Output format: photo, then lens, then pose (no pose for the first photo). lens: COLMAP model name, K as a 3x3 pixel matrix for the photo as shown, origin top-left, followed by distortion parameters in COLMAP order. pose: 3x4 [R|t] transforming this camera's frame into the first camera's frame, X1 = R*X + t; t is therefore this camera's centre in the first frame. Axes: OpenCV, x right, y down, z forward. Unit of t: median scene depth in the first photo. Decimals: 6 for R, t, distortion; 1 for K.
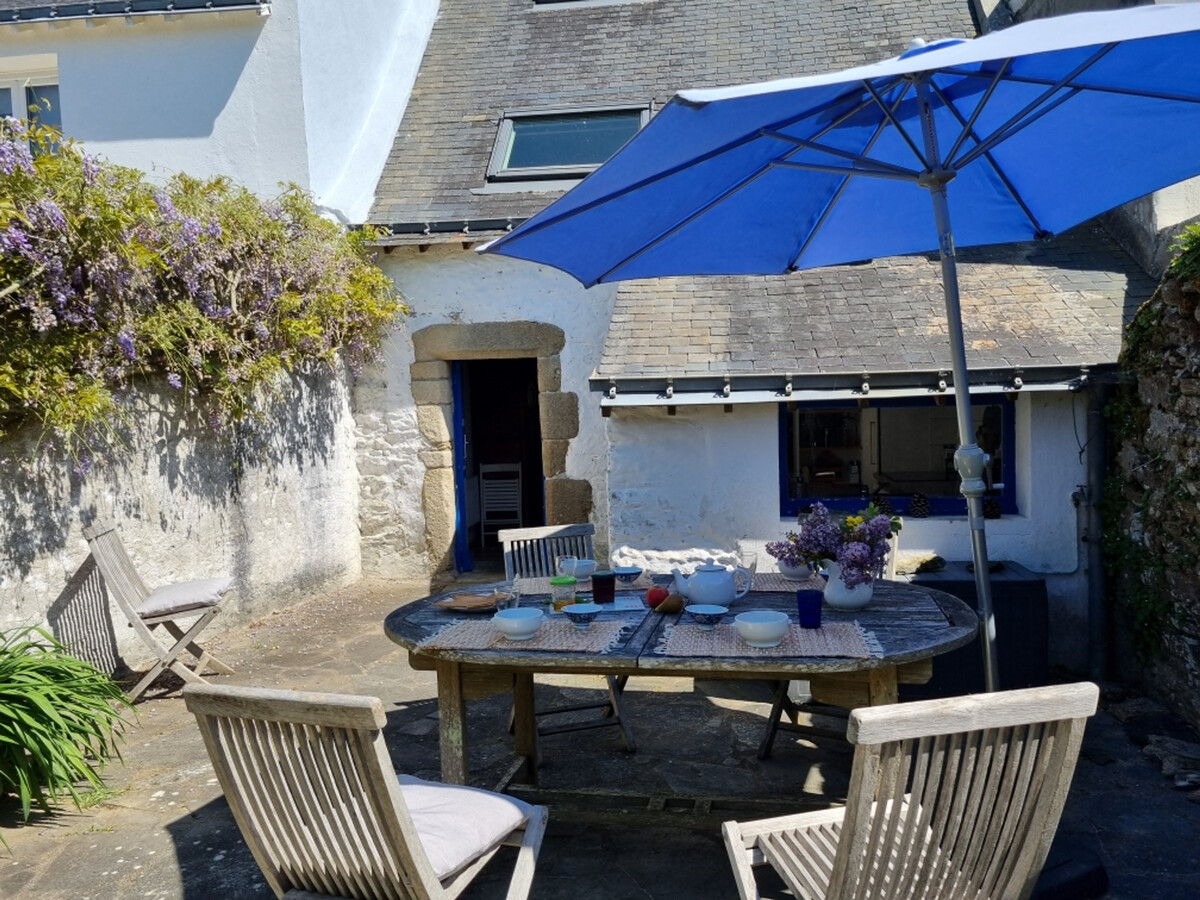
lens RADIAL K [[916.7, 0, 601.7], [0, 916.7, 437.3], [0, 0, 1]] dist [0.051231, -0.031612]
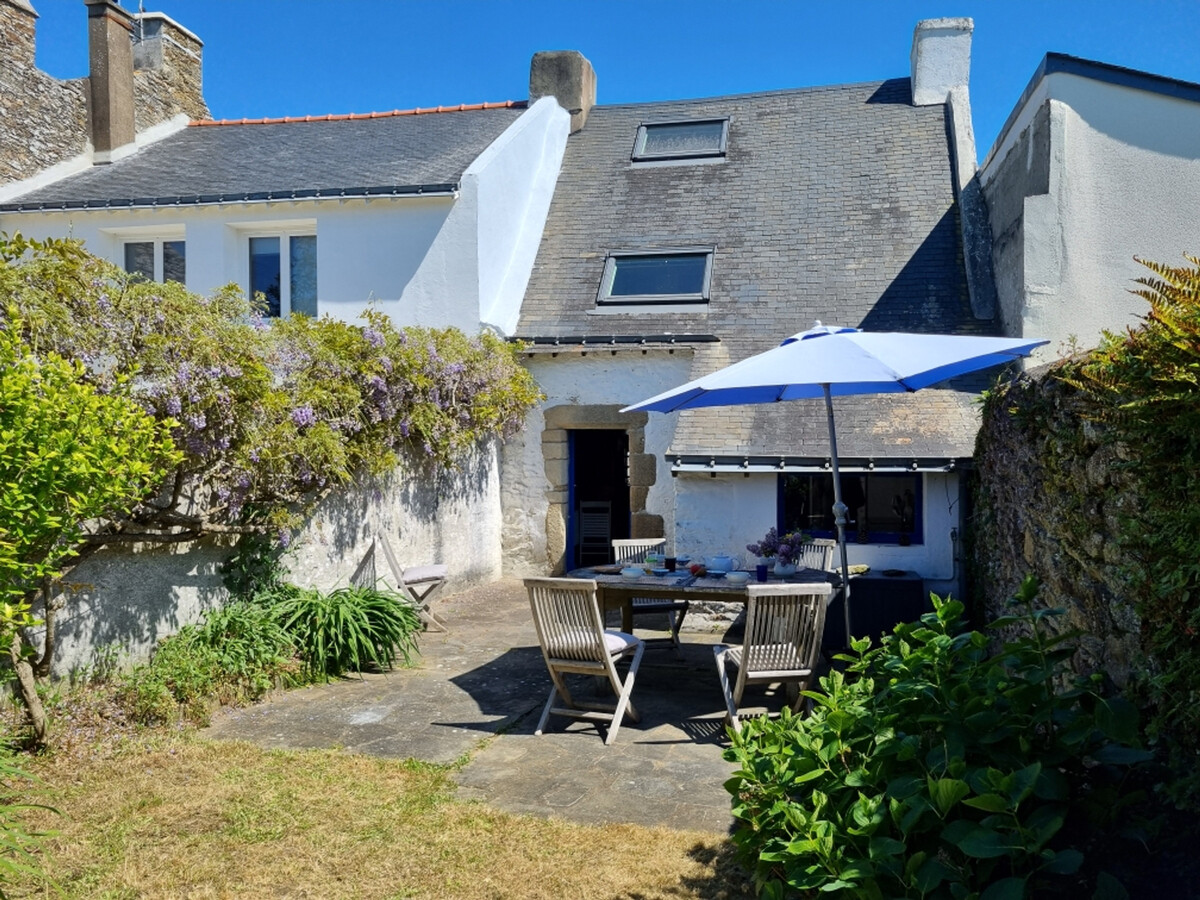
lens RADIAL K [[916.7, 0, 601.7], [0, 916.7, 437.3], [0, 0, 1]] dist [0.051231, -0.031612]
pose [[0.996485, 0.029193, -0.078515, 0.001185], [-0.032452, 0.998650, -0.040556, -0.014815], [0.077225, 0.042961, 0.996088, -0.457668]]
